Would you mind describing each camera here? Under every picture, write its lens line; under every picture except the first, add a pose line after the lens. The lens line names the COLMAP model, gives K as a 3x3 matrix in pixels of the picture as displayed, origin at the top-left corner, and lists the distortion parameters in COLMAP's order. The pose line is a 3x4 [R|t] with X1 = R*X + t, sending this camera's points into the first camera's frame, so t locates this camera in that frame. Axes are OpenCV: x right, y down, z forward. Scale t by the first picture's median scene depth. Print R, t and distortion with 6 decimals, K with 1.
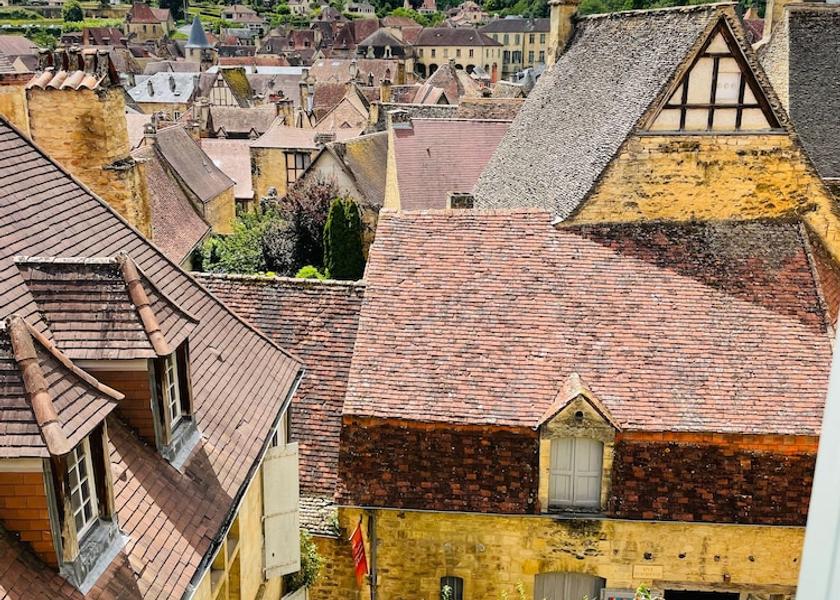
lens RADIAL K [[860.0, 0, 421.2], [0, 860.0, 297.8], [0, 0, 1]] dist [0.022611, 0.000000]
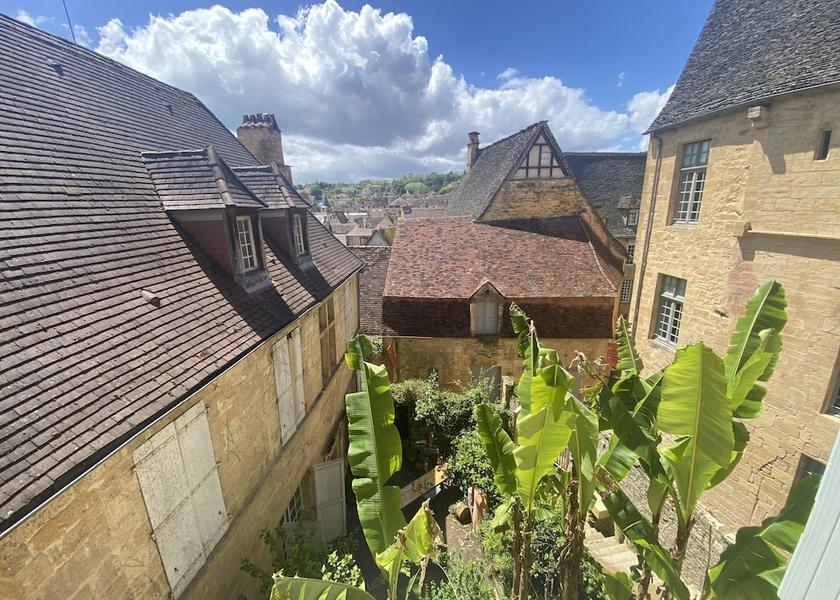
lens RADIAL K [[340.9, 0, 414.0], [0, 340.9, 299.6], [0, 0, 1]] dist [0.001508, -0.000223]
pose [[0.999684, -0.024279, -0.006461, -0.003576], [0.024060, 0.999198, -0.032015, 0.174049], [0.007233, 0.031849, 0.999467, 0.101870]]
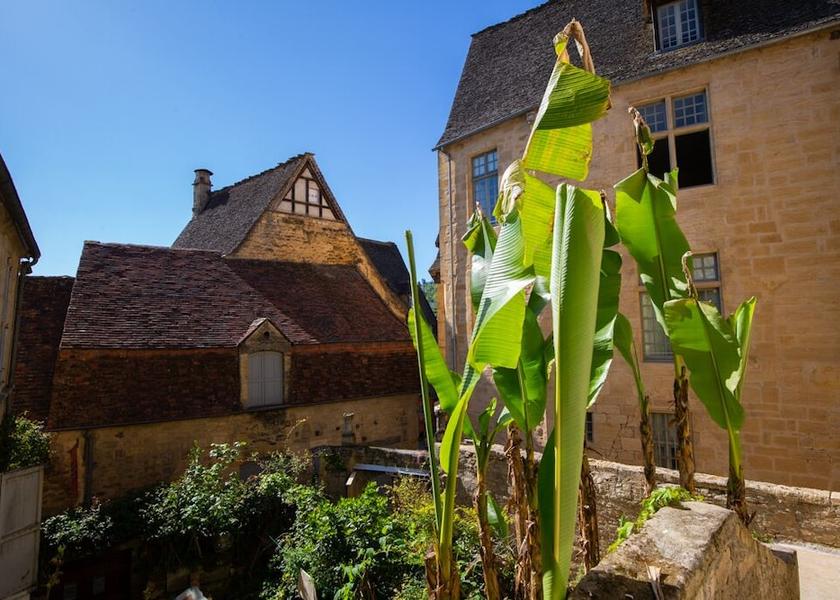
lens RADIAL K [[445.3, 0, 423.0], [0, 445.3, 296.4], [0, 0, 1]] dist [-0.008353, -0.004022]
pose [[0.760742, 0.032131, 0.648259, -0.105708], [0.206877, 0.934678, -0.289100, 0.336972], [-0.615202, 0.354040, 0.704402, 0.258266]]
